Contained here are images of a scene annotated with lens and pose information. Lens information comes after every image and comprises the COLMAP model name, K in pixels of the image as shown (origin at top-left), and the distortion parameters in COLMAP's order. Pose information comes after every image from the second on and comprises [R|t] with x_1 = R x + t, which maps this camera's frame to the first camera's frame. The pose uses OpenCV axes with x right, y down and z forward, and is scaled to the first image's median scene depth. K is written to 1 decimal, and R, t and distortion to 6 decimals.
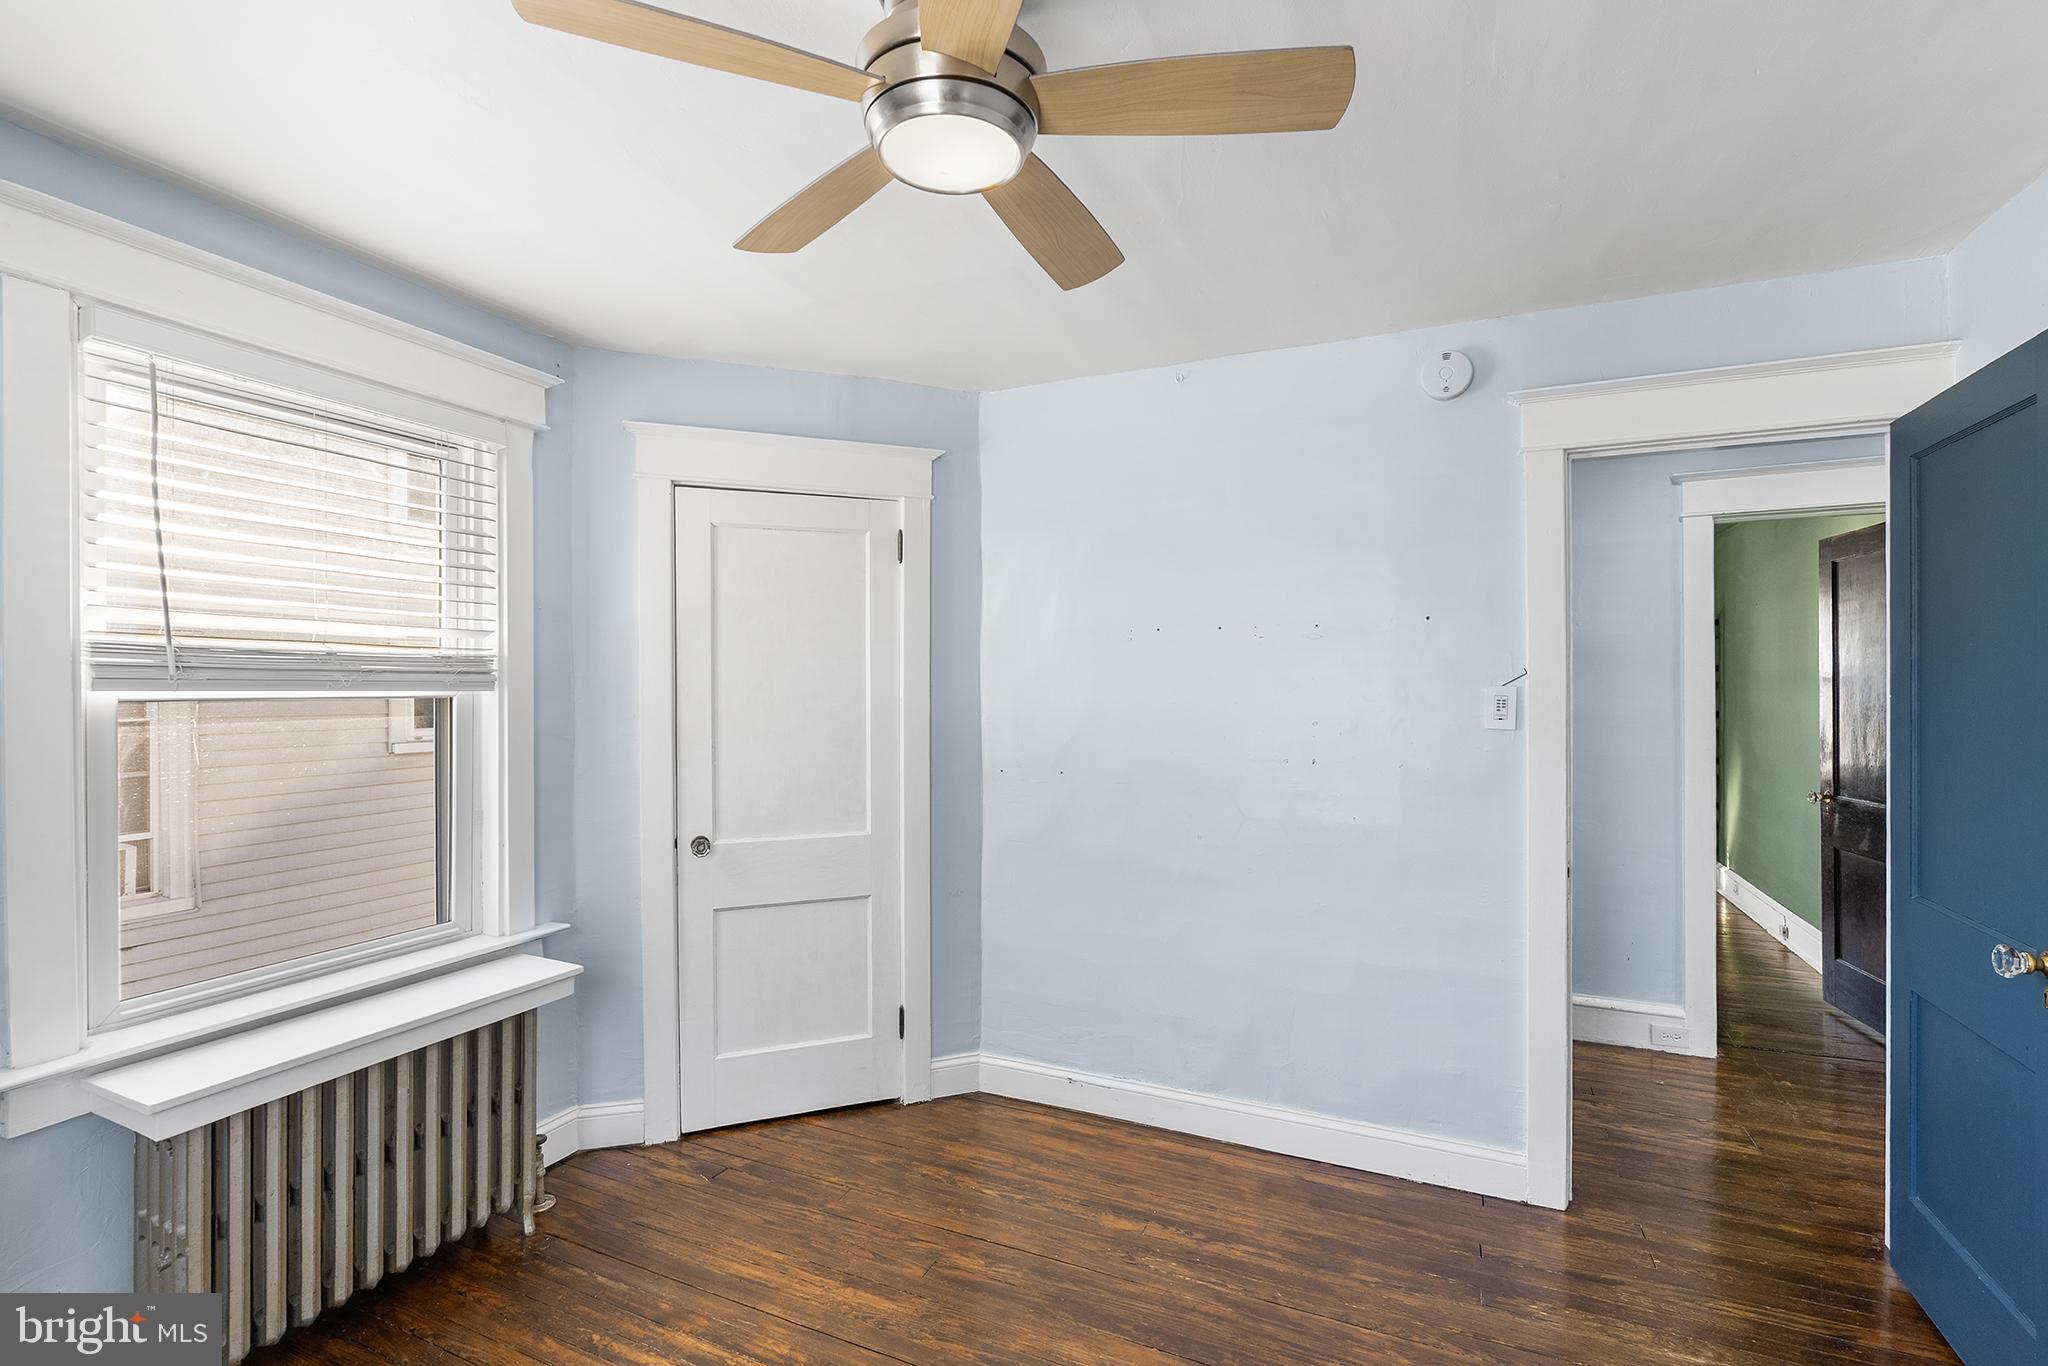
lens RADIAL K [[939.6, 0, 1024.0], [0, 939.6, 683.0], [0, 0, 1]] dist [-0.002221, -0.000570]
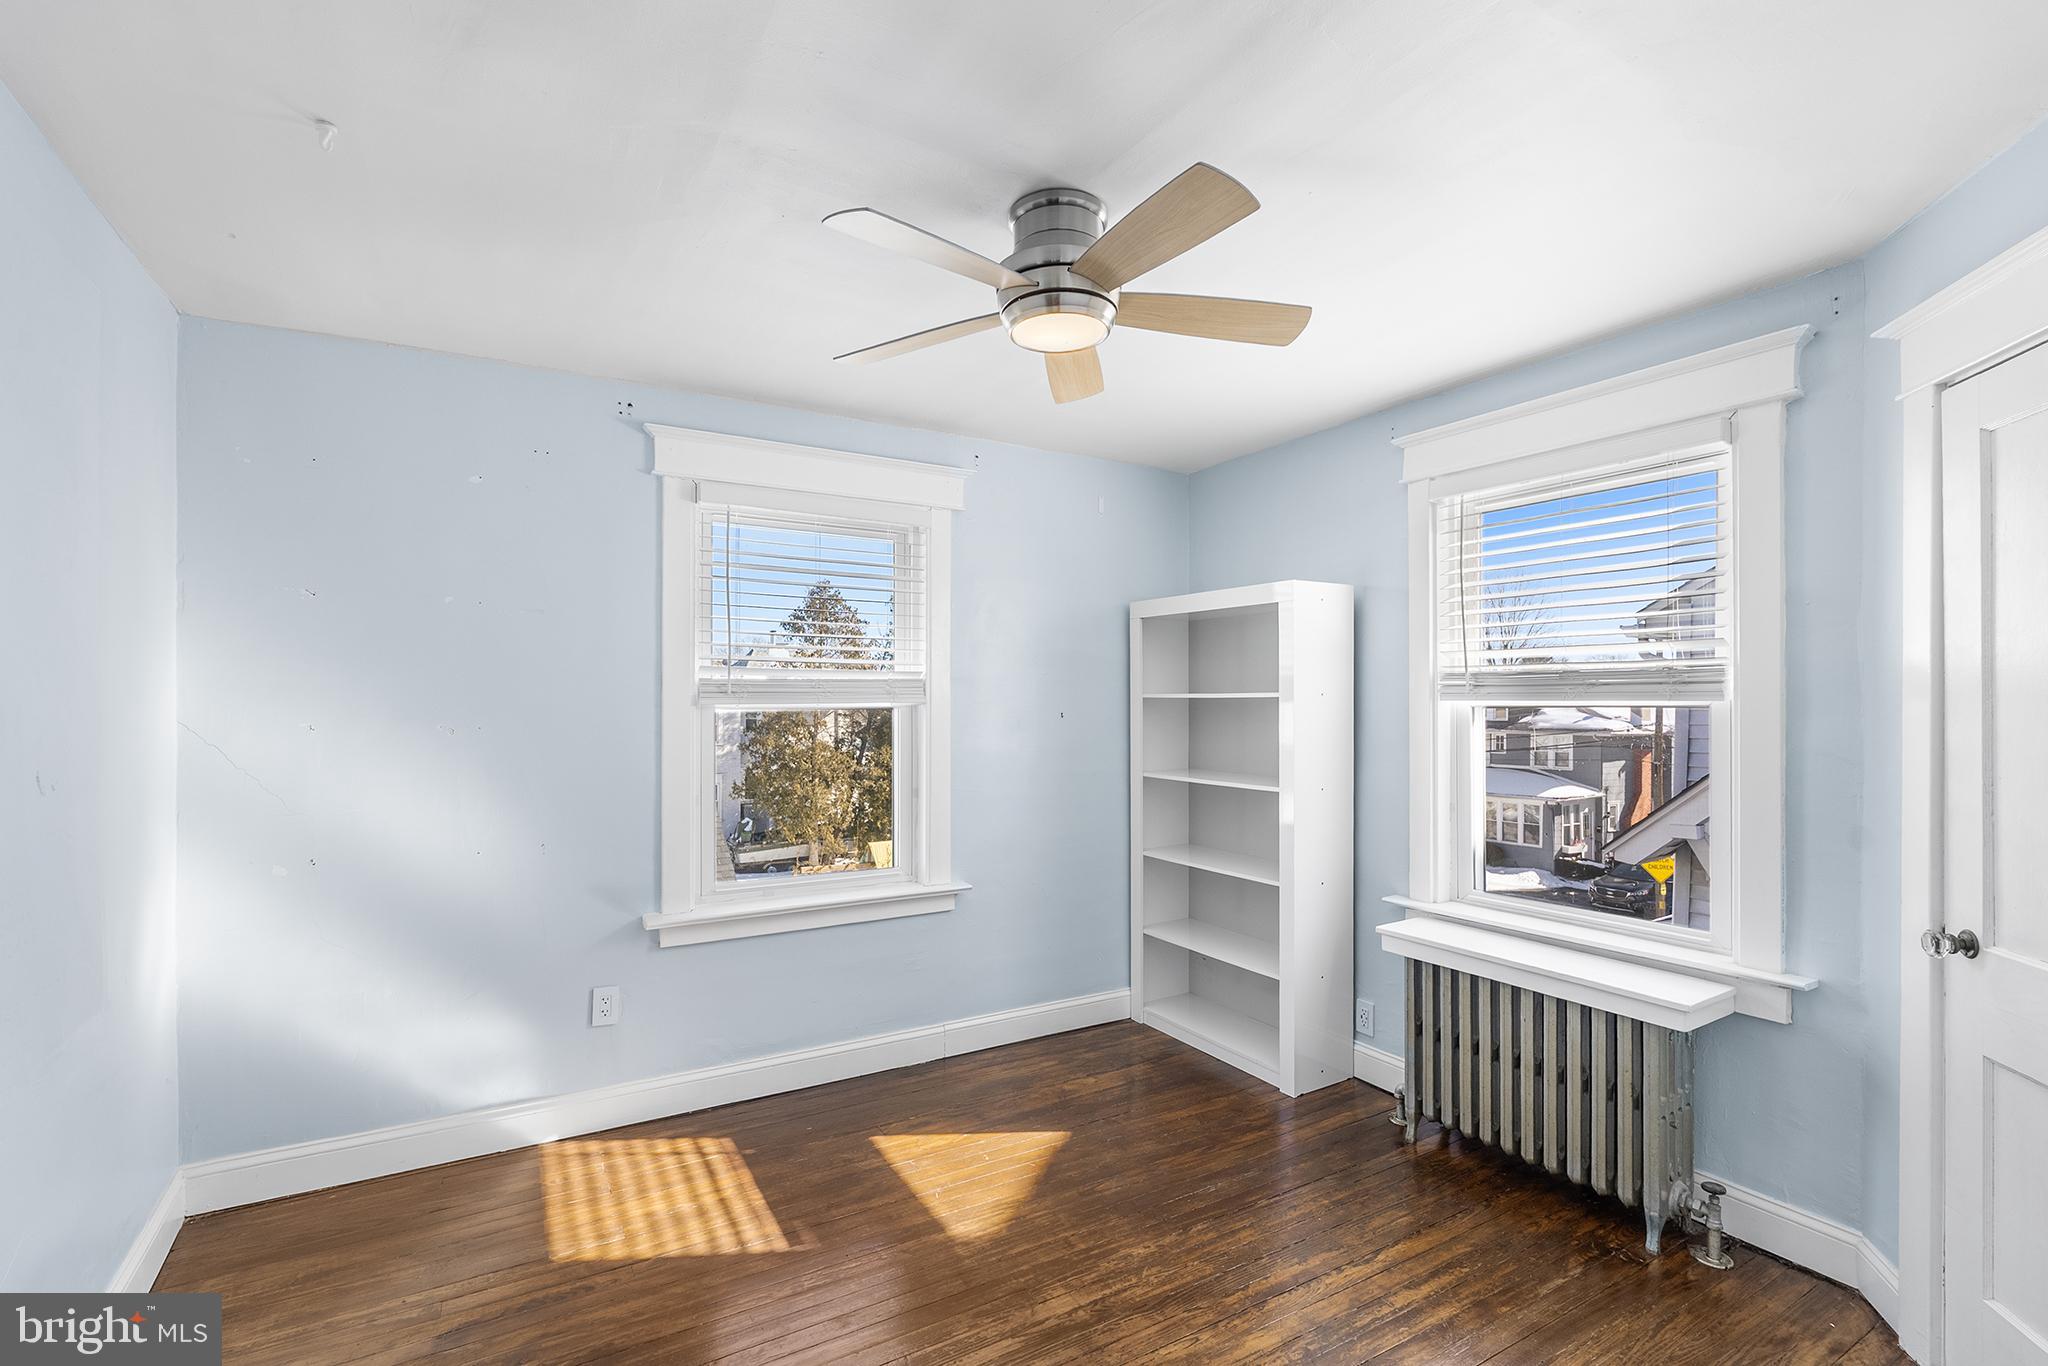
lens RADIAL K [[939.6, 0, 1024.0], [0, 939.6, 683.0], [0, 0, 1]] dist [-0.002221, -0.000570]
pose [[-0.601913, -0.012285, -0.798467, 0.660387], [0.010432, 0.999675, -0.023245, 0.005985], [0.798494, -0.022321, -0.601589, 1.073993]]
